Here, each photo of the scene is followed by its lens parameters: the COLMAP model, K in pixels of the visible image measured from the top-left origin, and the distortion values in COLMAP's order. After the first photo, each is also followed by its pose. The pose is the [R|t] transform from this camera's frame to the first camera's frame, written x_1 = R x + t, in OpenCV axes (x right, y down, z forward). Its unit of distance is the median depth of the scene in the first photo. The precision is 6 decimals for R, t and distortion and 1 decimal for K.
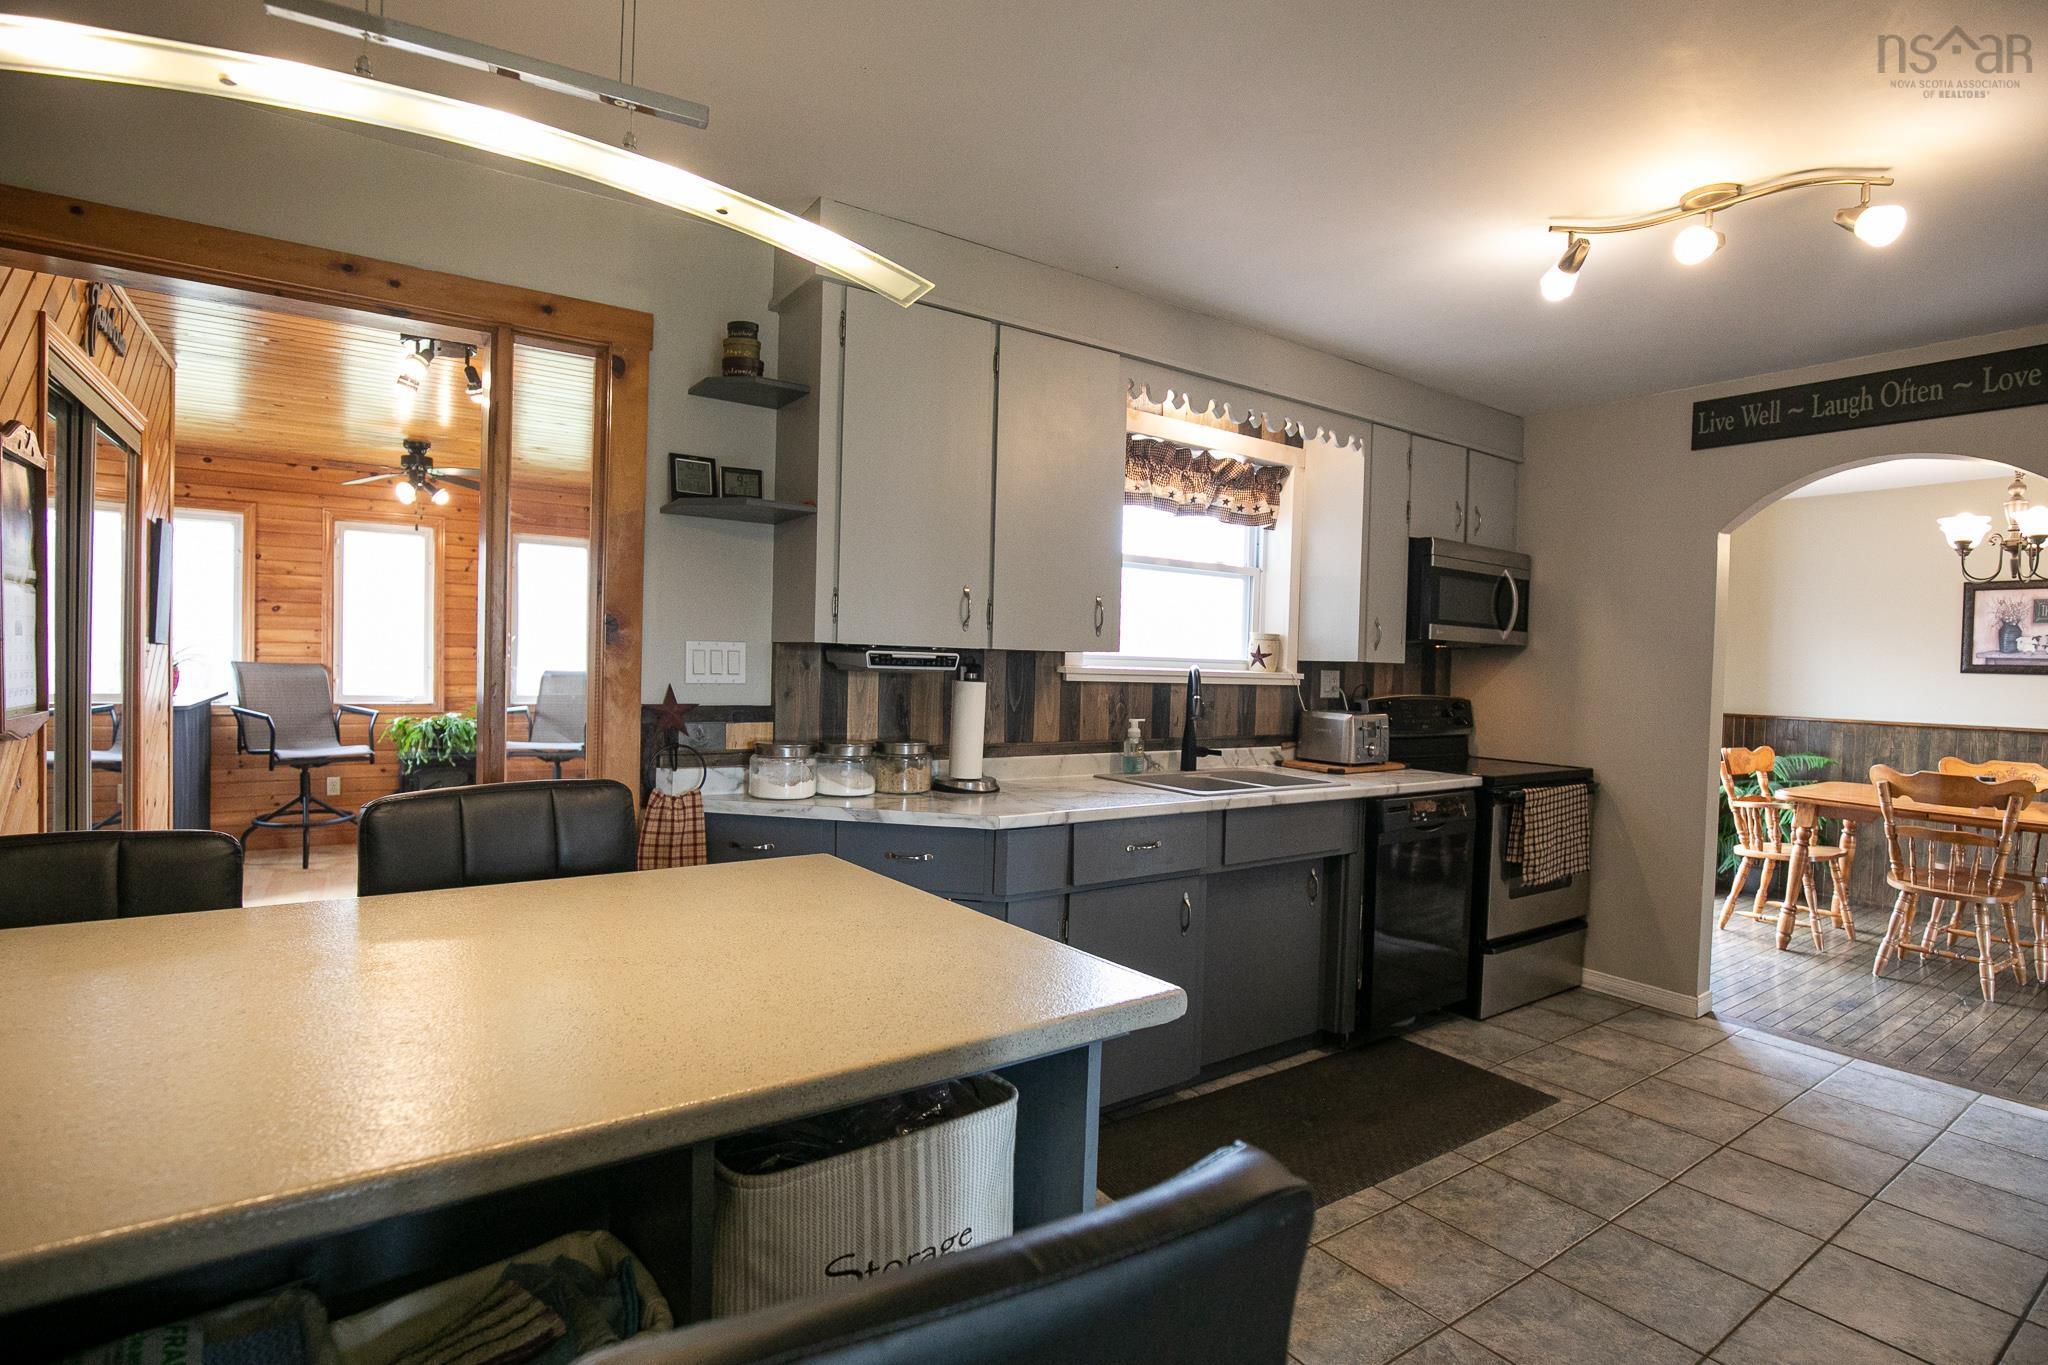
lens RADIAL K [[1007.0, 0, 1024.0], [0, 1007.0, 682.5], [0, 0, 1]] dist [-0.048272, 0.000142]
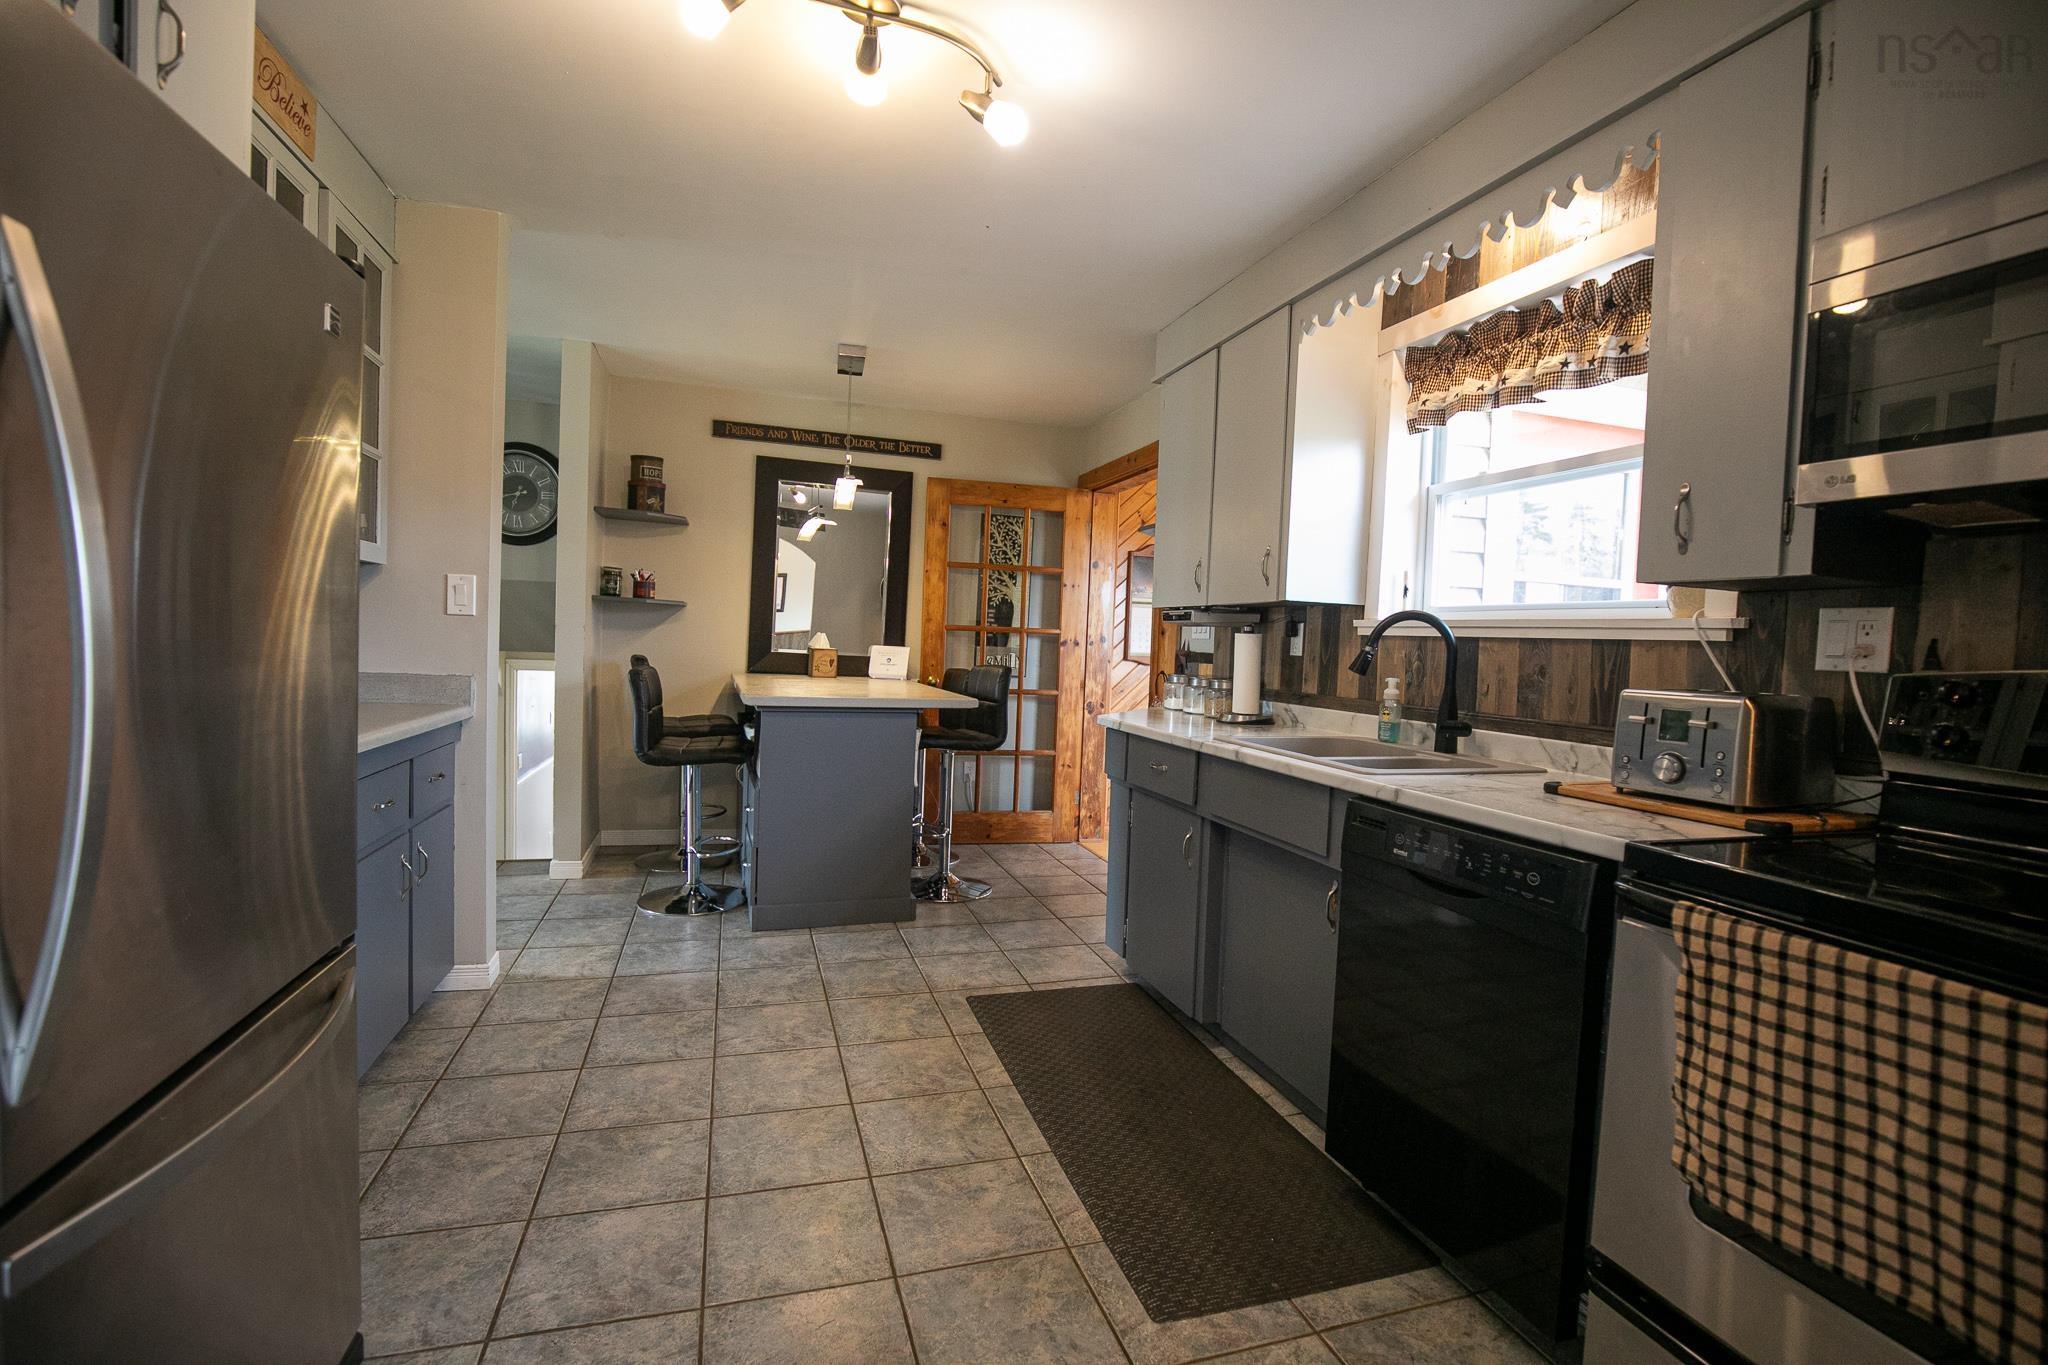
lens RADIAL K [[940.1, 0, 1024.0], [0, 940.1, 682.5], [0, 0, 1]] dist [-0.039571, 0.008378]
pose [[-0.305549, 0.004281, -0.952167, 1.144657], [-0.066747, 0.997434, 0.025904, 0.048152], [0.949834, 0.071469, -0.304479, 1.131513]]
